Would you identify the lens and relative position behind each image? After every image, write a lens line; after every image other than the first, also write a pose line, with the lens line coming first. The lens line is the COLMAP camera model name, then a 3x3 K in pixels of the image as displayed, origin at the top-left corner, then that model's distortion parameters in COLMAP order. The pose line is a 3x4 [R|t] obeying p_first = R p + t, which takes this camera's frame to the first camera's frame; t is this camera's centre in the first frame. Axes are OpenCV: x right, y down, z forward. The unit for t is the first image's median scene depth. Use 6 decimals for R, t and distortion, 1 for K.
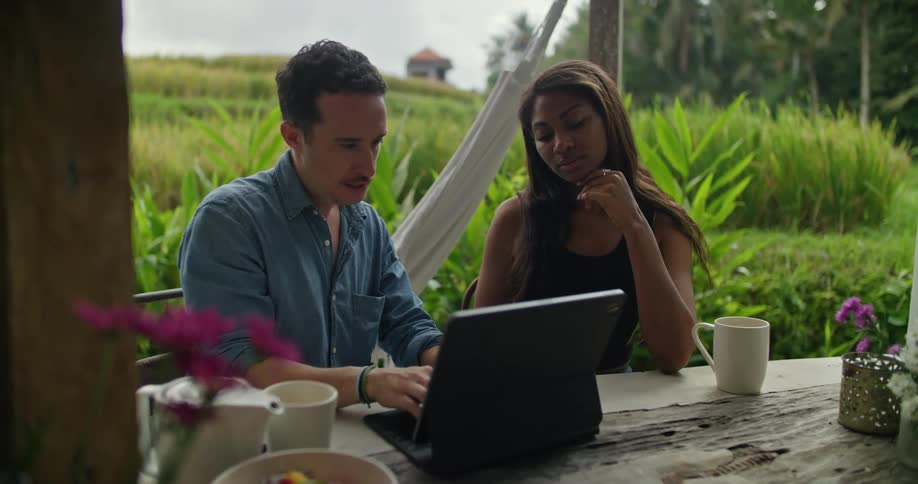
lens RADIAL K [[750.6, 0, 459.0], [0, 750.6, 242.0], [0, 0, 1]] dist [-0.017968, 0.004034]
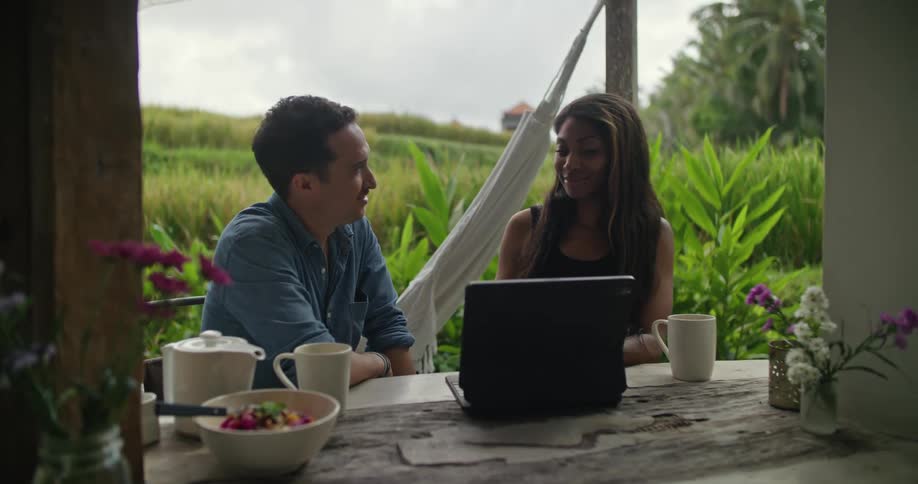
lens RADIAL K [[756.8, 0, 459.0], [0, 756.8, 242.0], [0, 0, 1]] dist [-0.015707, -0.005246]
pose [[0.990908, -0.006448, -0.134386, 0.086434], [-0.003485, 0.997285, -0.073554, 0.037053], [0.134495, 0.073353, 0.988195, -0.082548]]
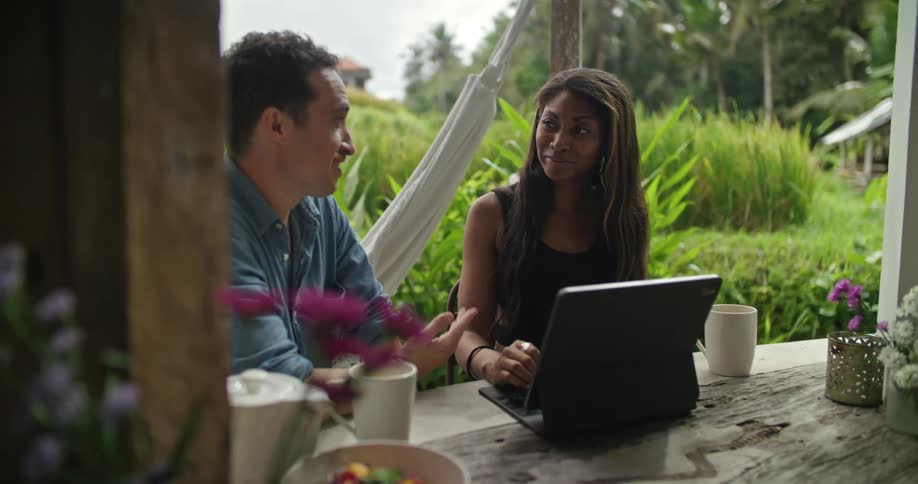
lens RADIAL K [[753.0, 0, 459.0], [0, 753.0, 242.0], [0, 0, 1]] dist [-0.037878, 0.004170]
pose [[0.993871, -0.020875, 0.108557, -0.056483], [0.022316, 0.999678, -0.012083, 0.007559], [-0.108270, 0.014432, 0.994017, -0.008334]]
